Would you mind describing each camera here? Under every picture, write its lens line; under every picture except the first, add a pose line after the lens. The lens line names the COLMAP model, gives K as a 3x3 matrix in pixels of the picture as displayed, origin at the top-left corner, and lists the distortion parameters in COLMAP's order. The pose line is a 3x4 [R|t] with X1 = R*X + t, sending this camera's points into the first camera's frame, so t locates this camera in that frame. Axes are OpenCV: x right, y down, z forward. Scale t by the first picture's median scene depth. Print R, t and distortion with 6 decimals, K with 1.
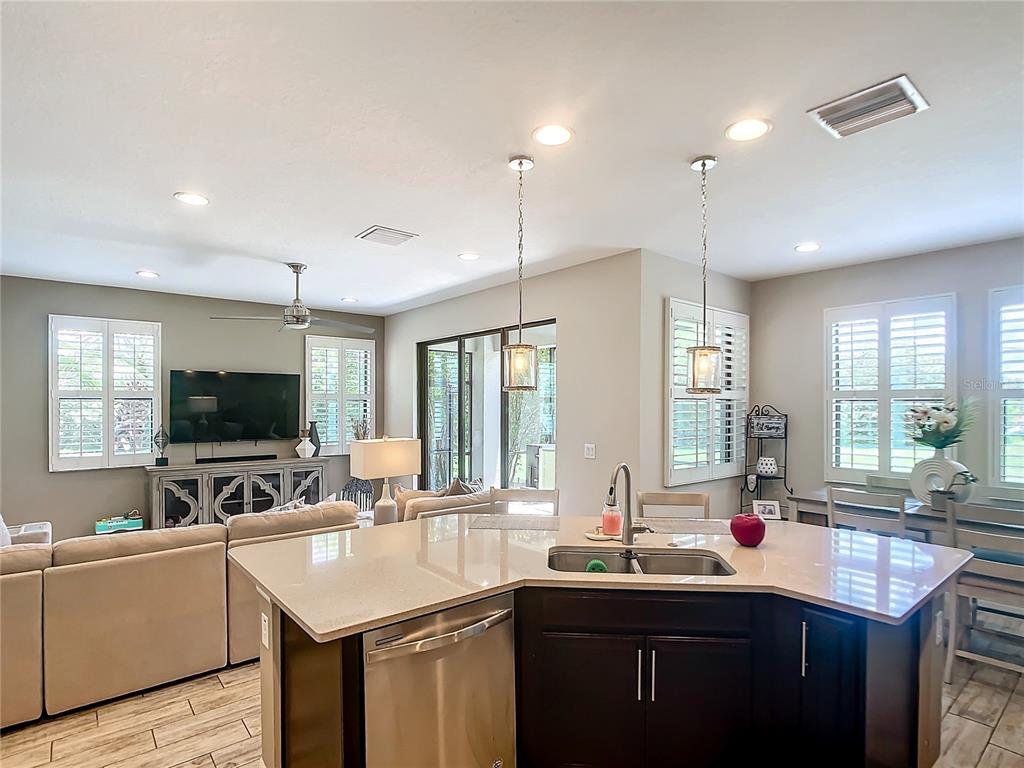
lens RADIAL K [[547.9, 0, 518.0], [0, 547.9, 394.9], [0, 0, 1]] dist [-0.024065, 0.013188]
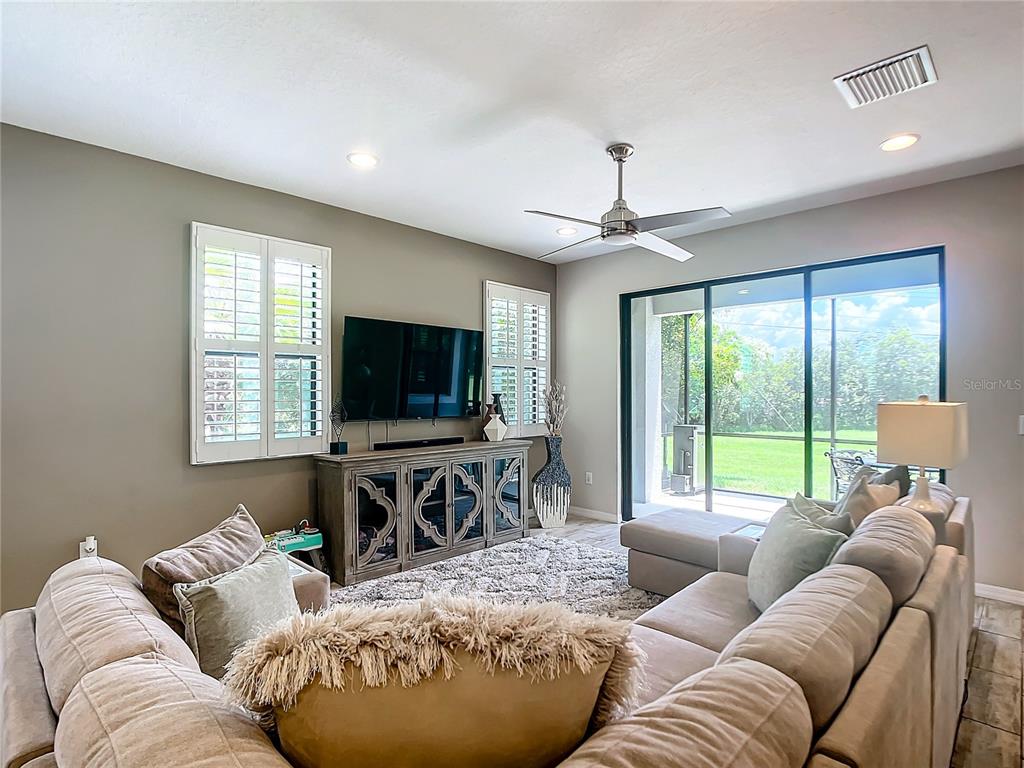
lens RADIAL K [[516.0, 0, 506.0], [0, 516.0, 385.8], [0, 0, 1]] dist [-0.037887, -0.000317]
pose [[0.995608, 0.001989, 0.093603, -0.500939], [-0.002379, 0.999989, 0.004054, 0.040551], [-0.093594, -0.004259, 0.995601, 0.329679]]
